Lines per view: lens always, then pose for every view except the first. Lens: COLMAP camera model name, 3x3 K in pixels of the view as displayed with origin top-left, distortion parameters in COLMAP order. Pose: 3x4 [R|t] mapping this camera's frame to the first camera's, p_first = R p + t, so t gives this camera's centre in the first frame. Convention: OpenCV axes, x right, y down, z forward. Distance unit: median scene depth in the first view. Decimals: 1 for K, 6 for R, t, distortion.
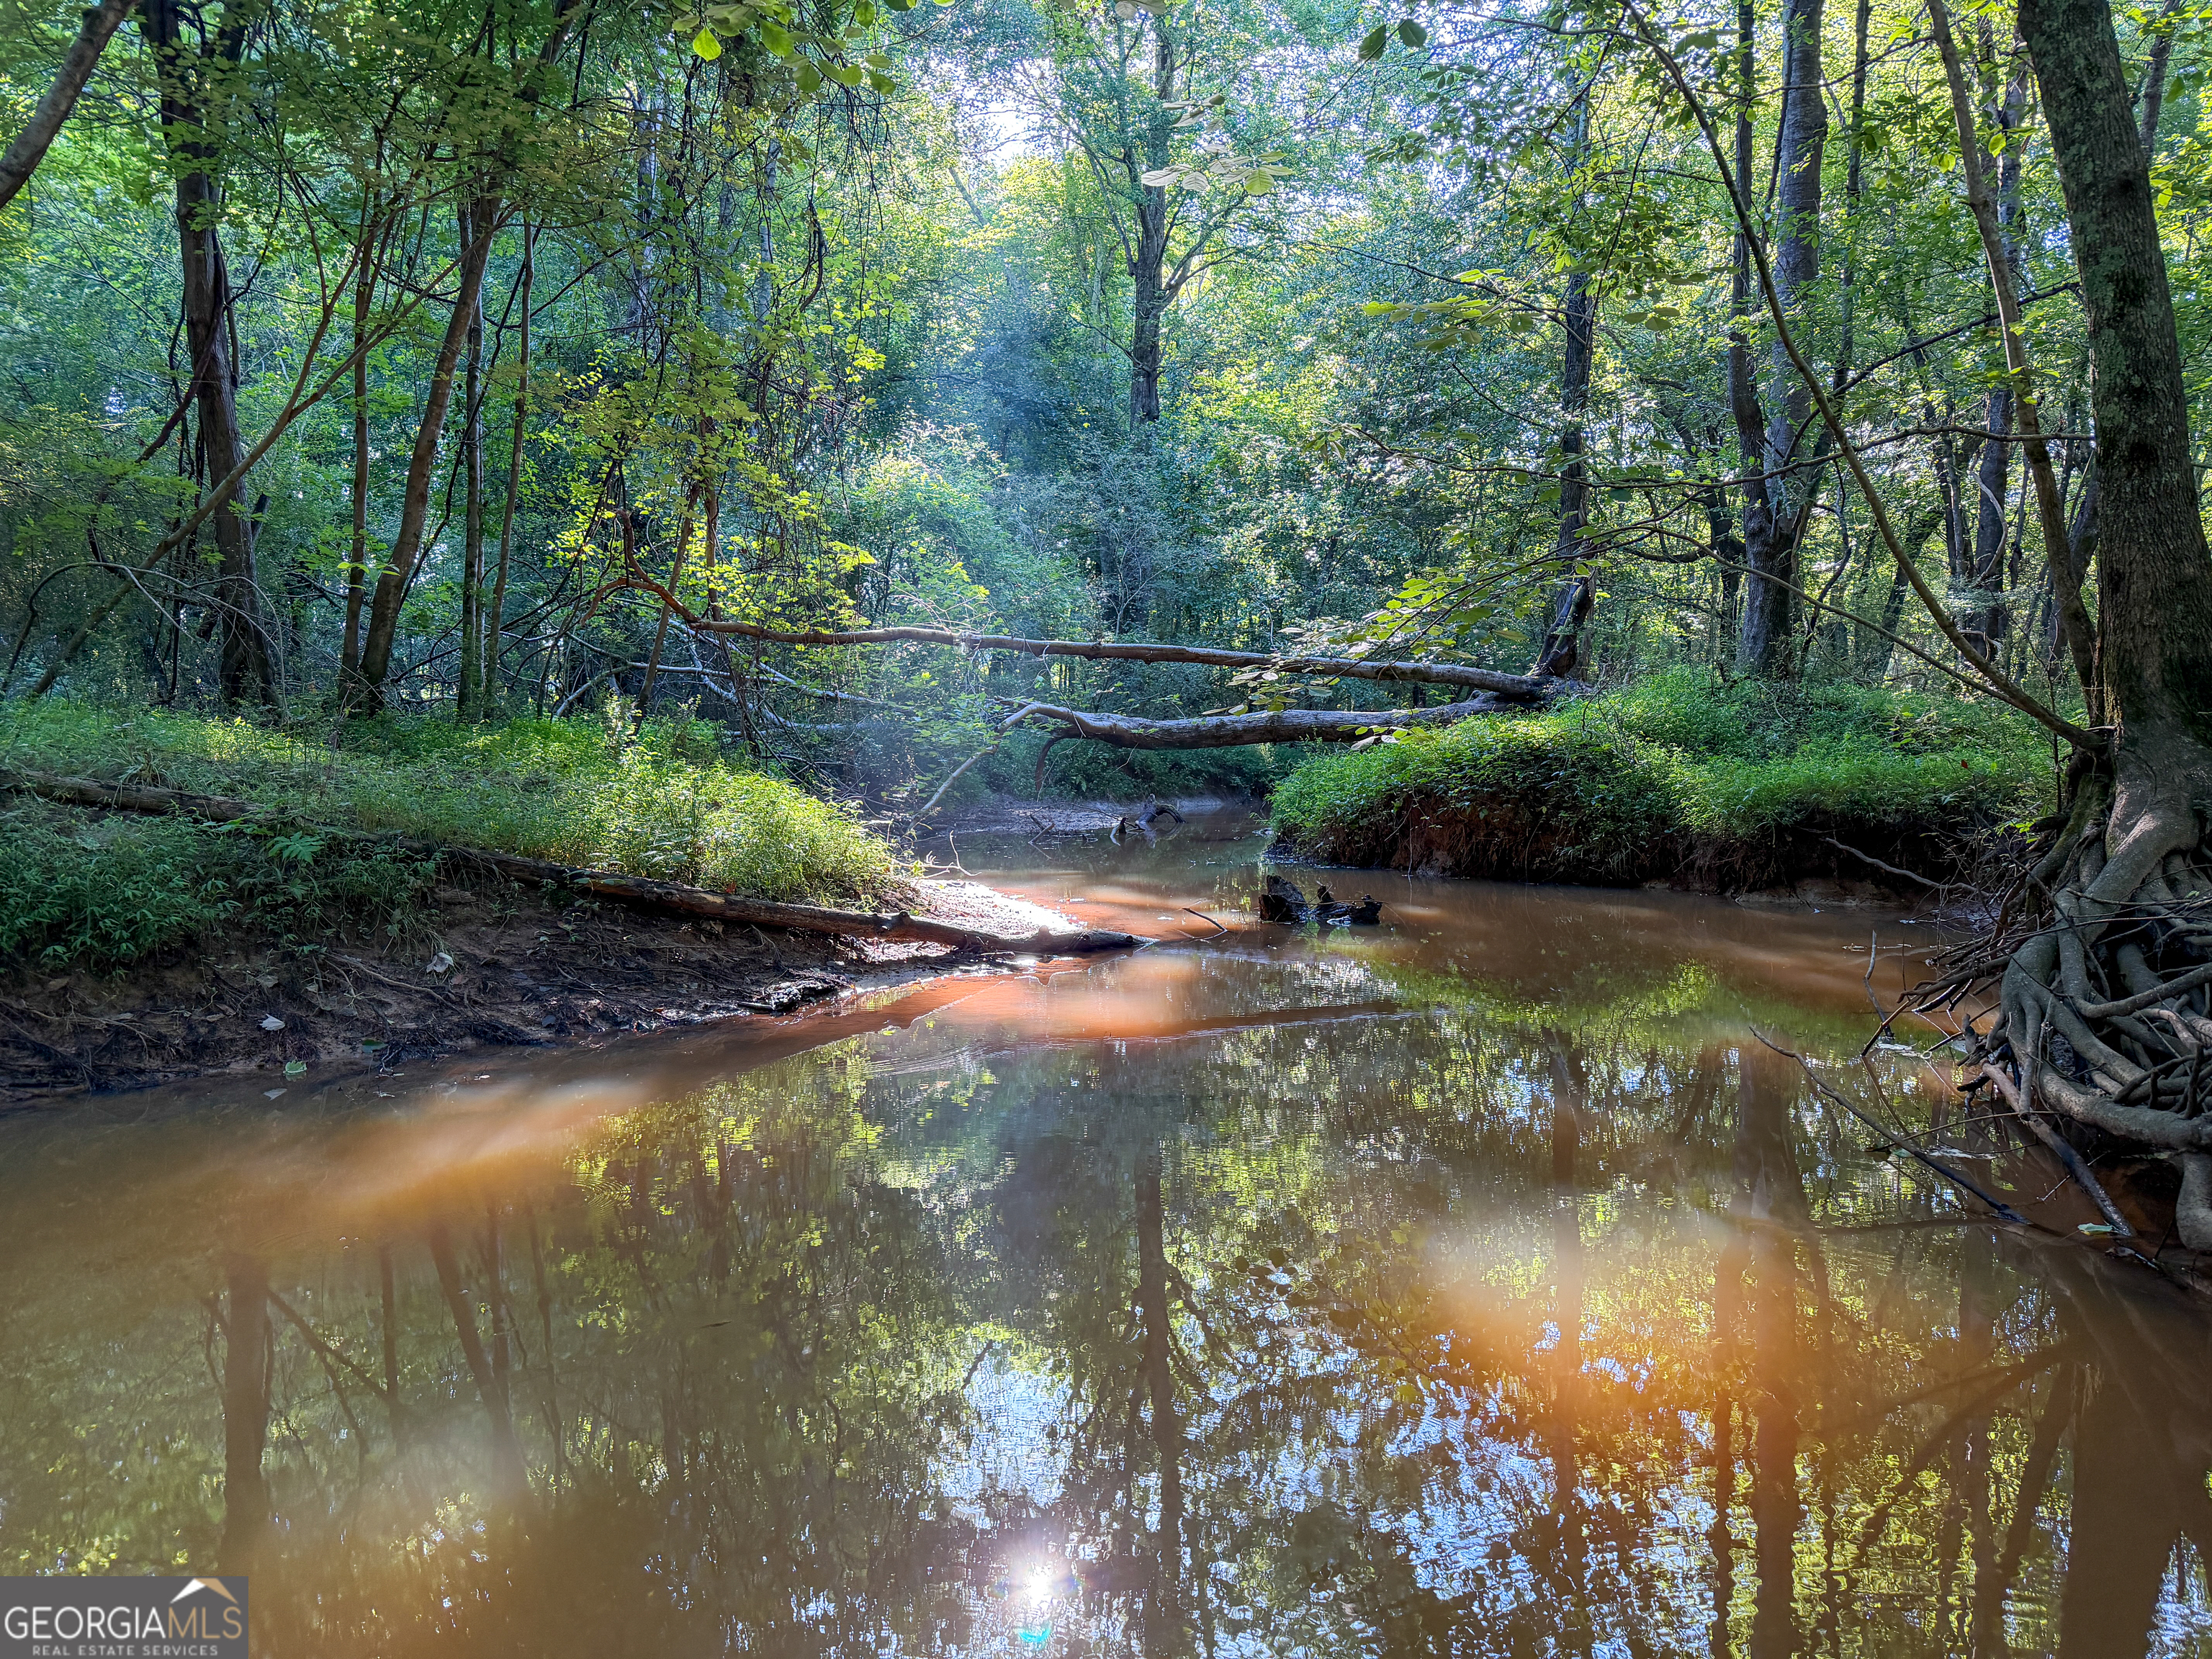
lens RADIAL K [[1586.1, 0, 1106.1], [0, 1586.1, 826.4], [0, 0, 1]] dist [0.007913, 0.000191]
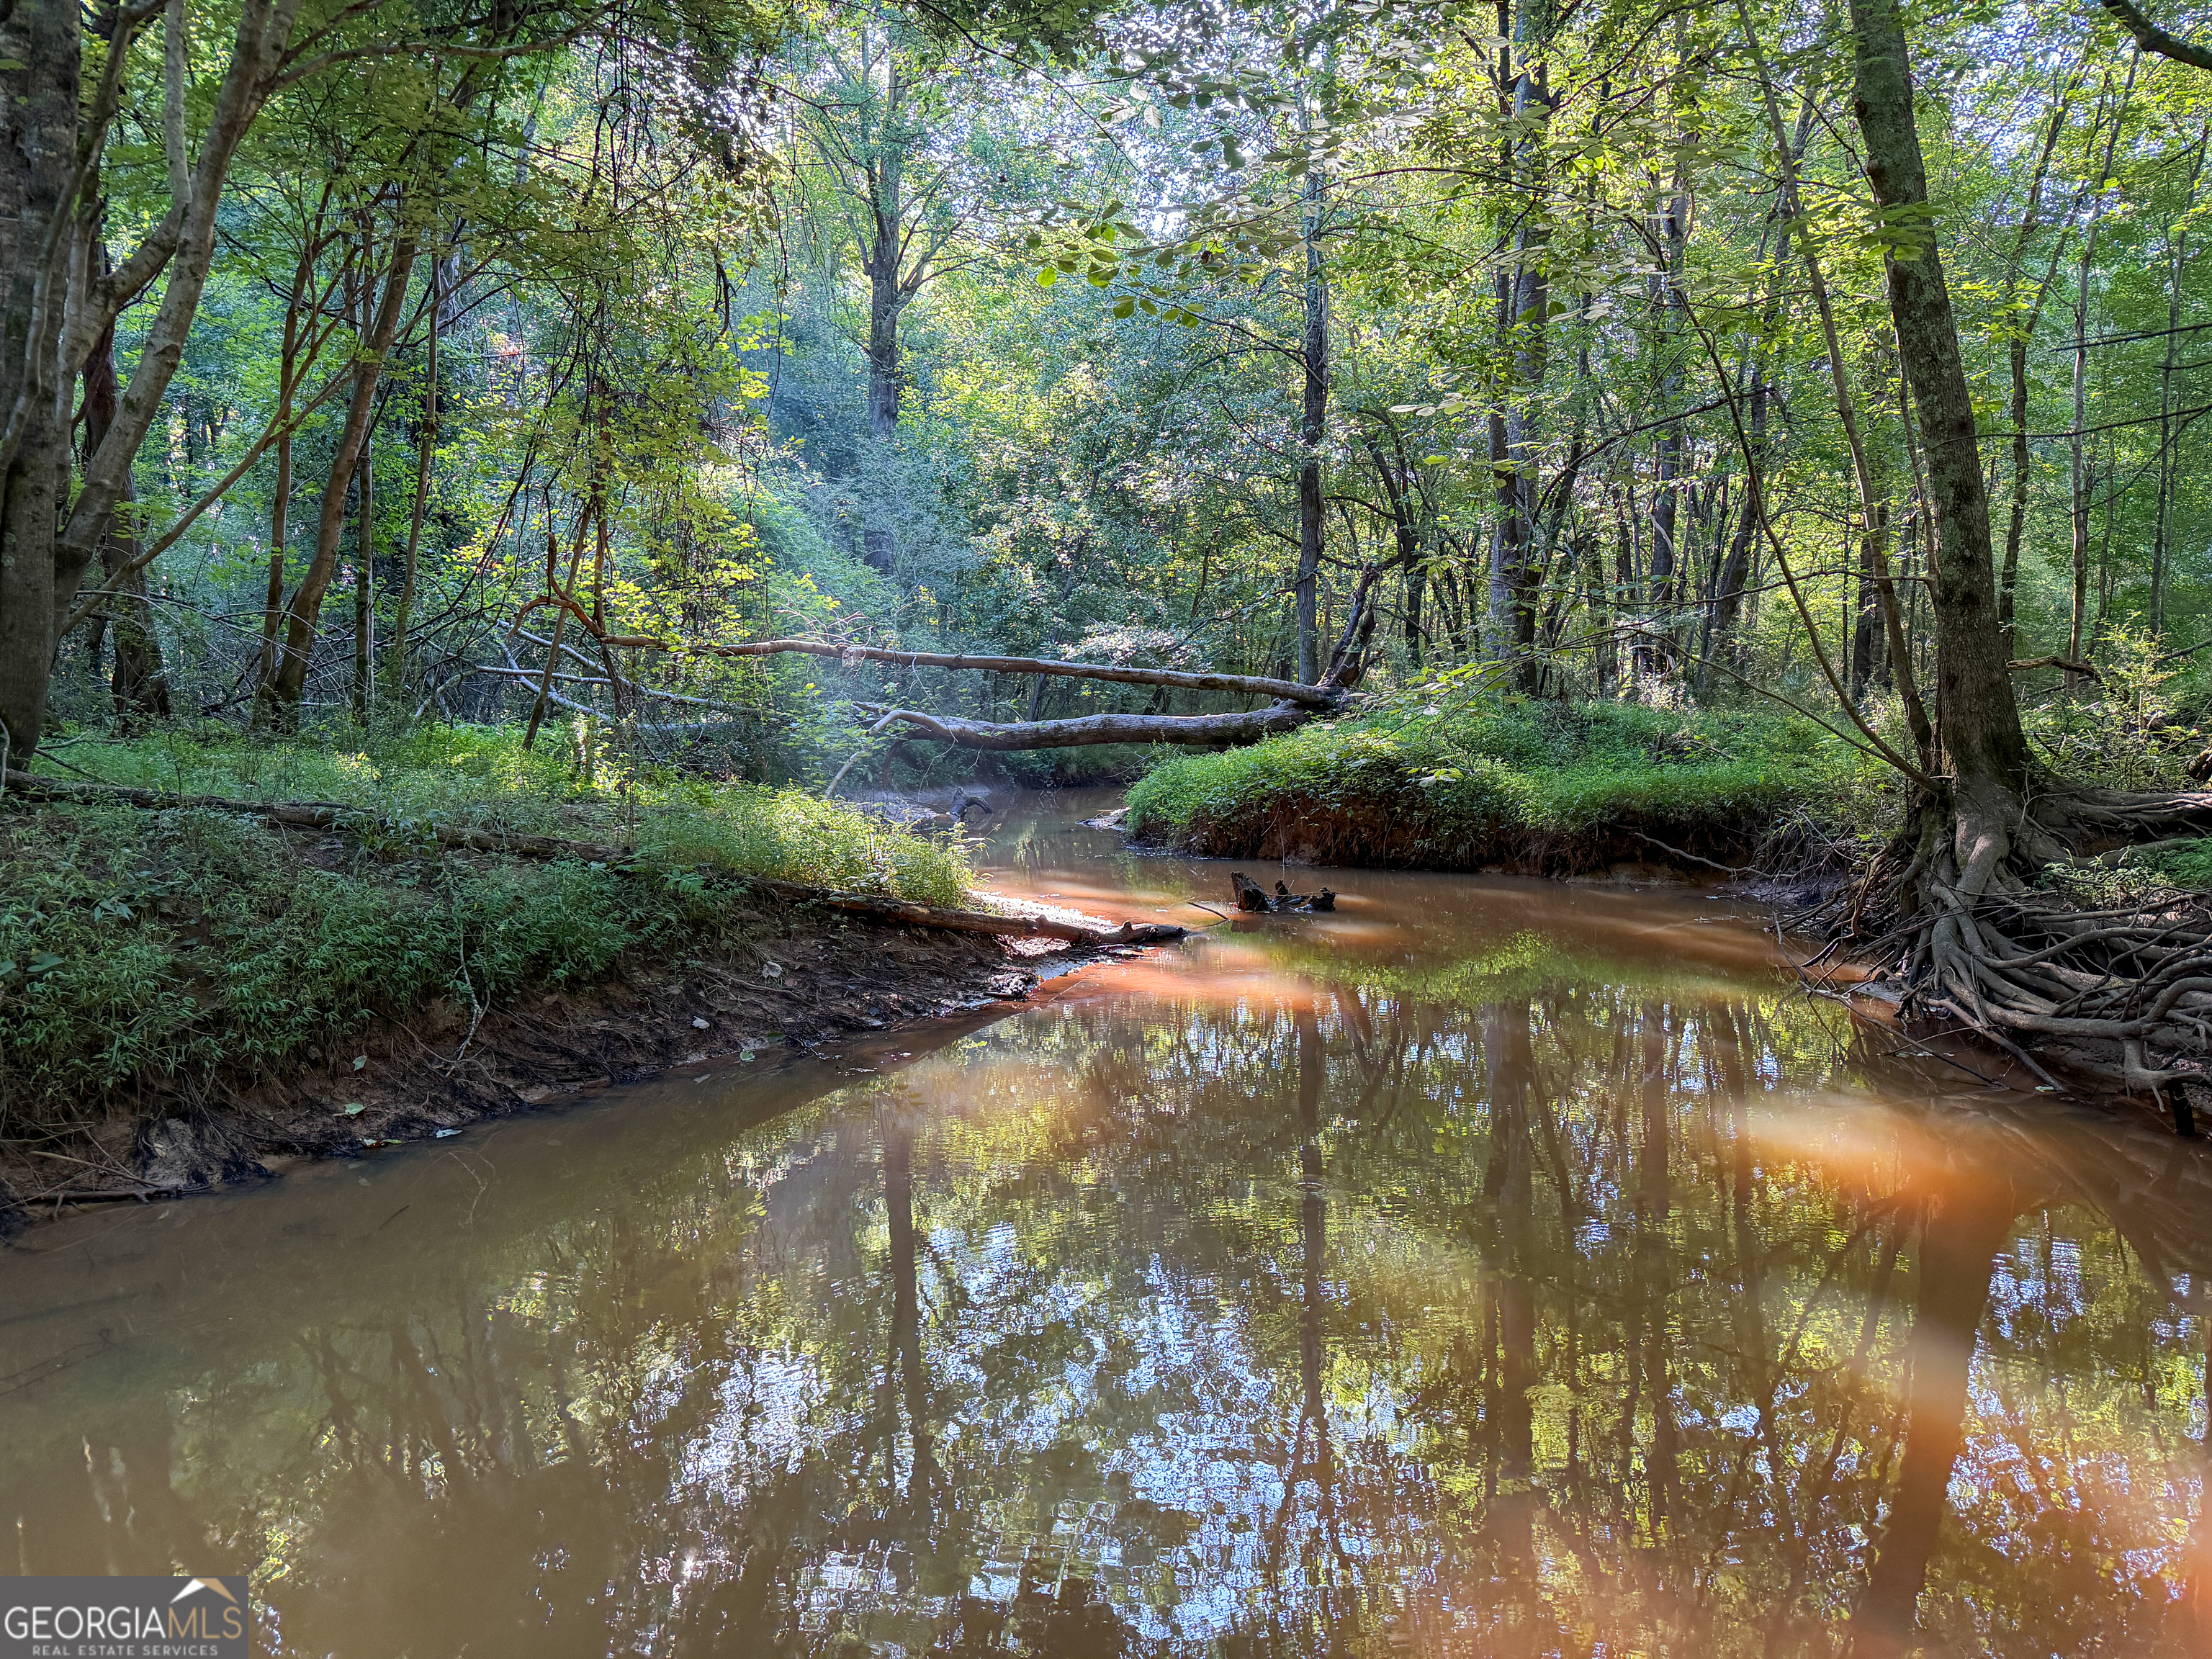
lens RADIAL K [[1586.1, 0, 1106.1], [0, 1586.1, 826.4], [0, 0, 1]] dist [0.007913, 0.000191]
pose [[0.973941, -0.015750, 0.226253, -0.164099], [0.011776, 0.999752, 0.018903, -0.017387], [-0.226494, -0.015746, 0.973885, -0.099035]]
